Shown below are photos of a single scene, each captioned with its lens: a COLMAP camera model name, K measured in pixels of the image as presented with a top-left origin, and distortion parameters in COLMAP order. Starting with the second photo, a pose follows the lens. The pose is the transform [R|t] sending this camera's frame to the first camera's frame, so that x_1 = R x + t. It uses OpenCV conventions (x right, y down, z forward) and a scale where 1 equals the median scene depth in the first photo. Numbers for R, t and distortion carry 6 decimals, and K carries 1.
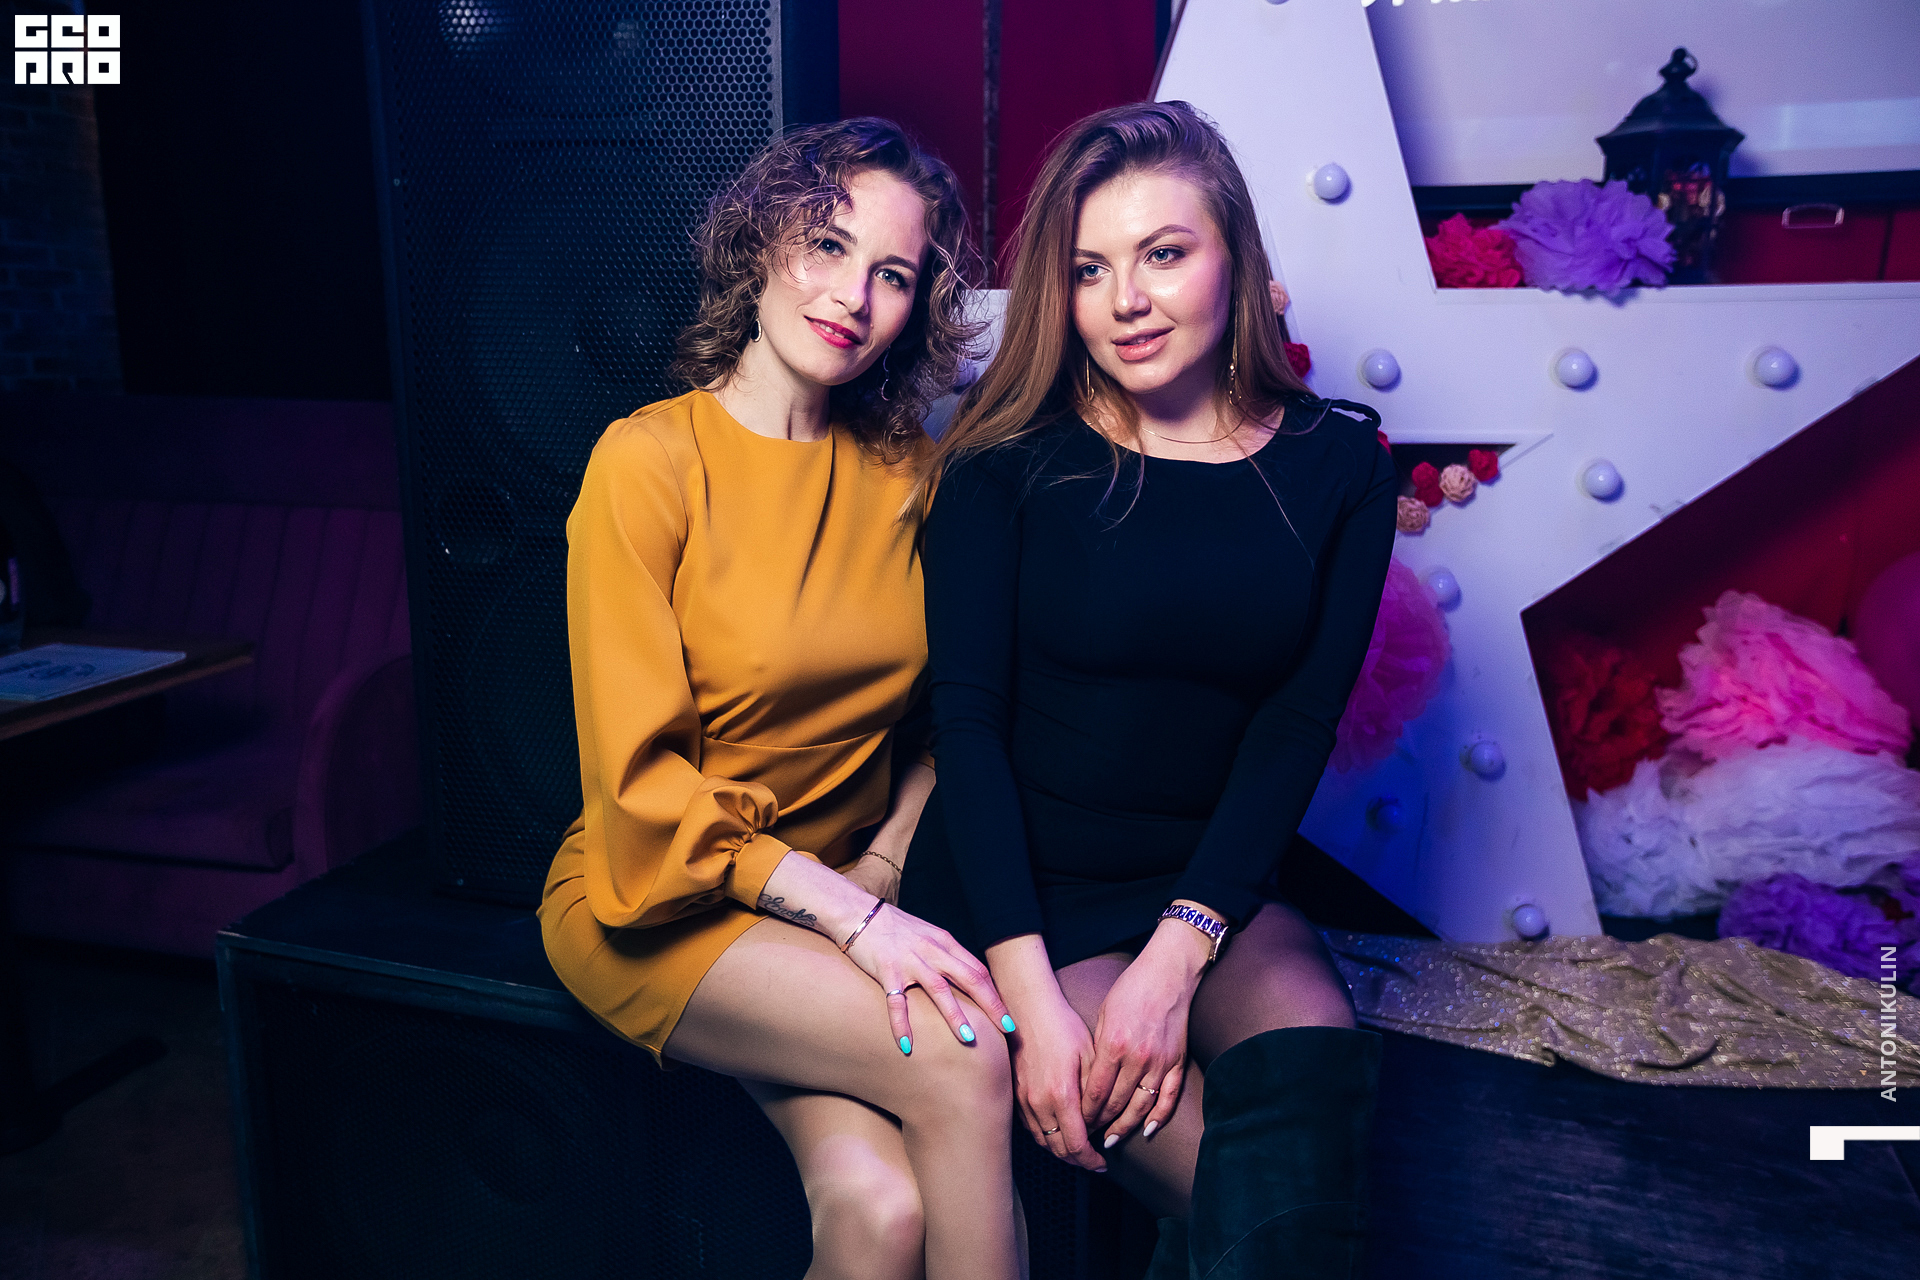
lens RADIAL K [[1547.1, 0, 960.0], [0, 1547.1, 640.0], [0, 0, 1]] dist [-0.010489, -0.005049]
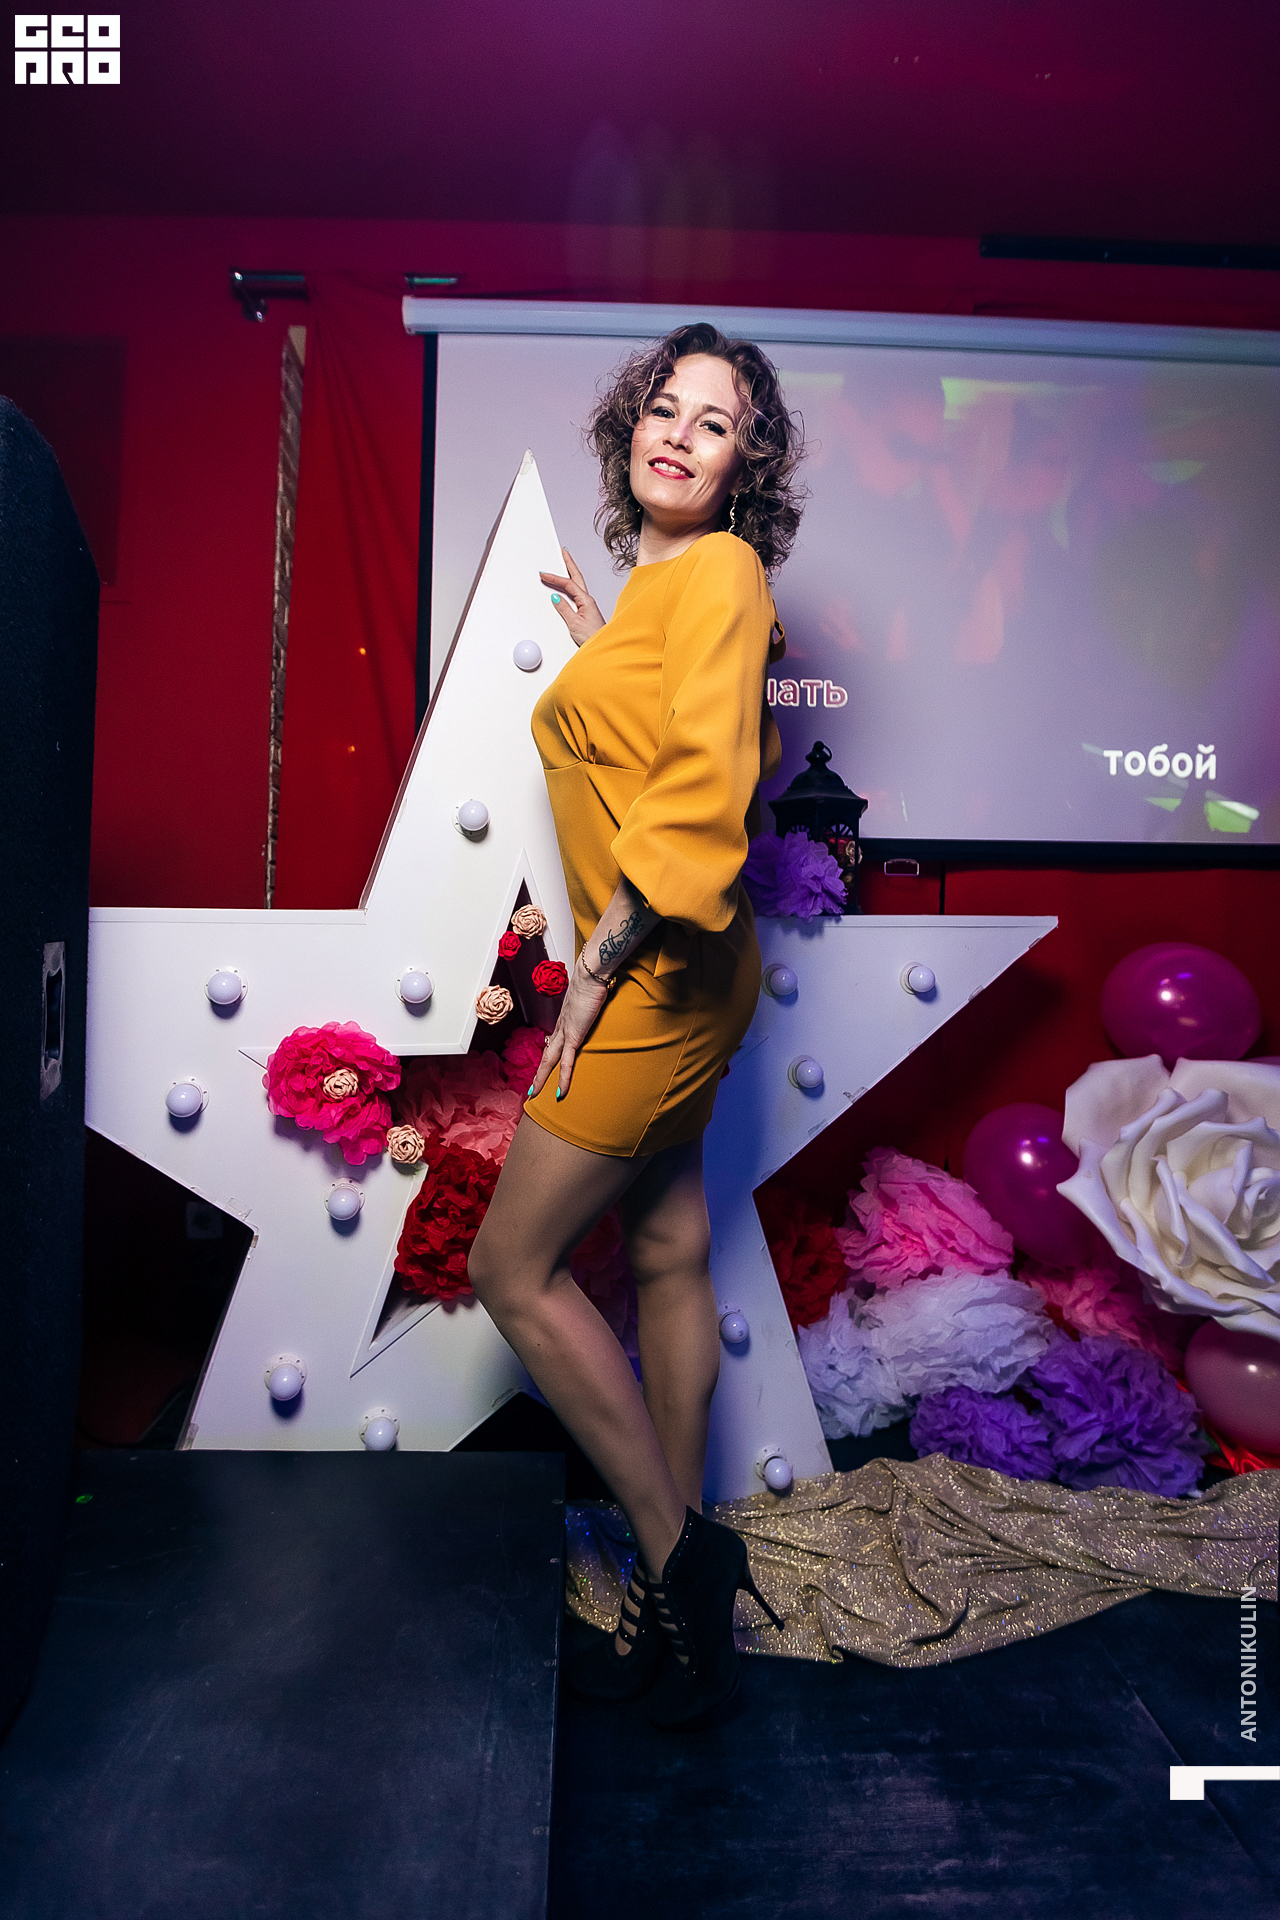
lens RADIAL K [[855.7, 0, 597.6], [0, 855.7, 937.8], [0, 0, 1]] dist [-0.002052, -0.000020]
pose [[0.939208, 0.008982, 0.343230, 0.033117], [0.059518, 0.980265, -0.188517, -0.085837], [-0.338149, 0.197485, 0.920138, 0.401437]]
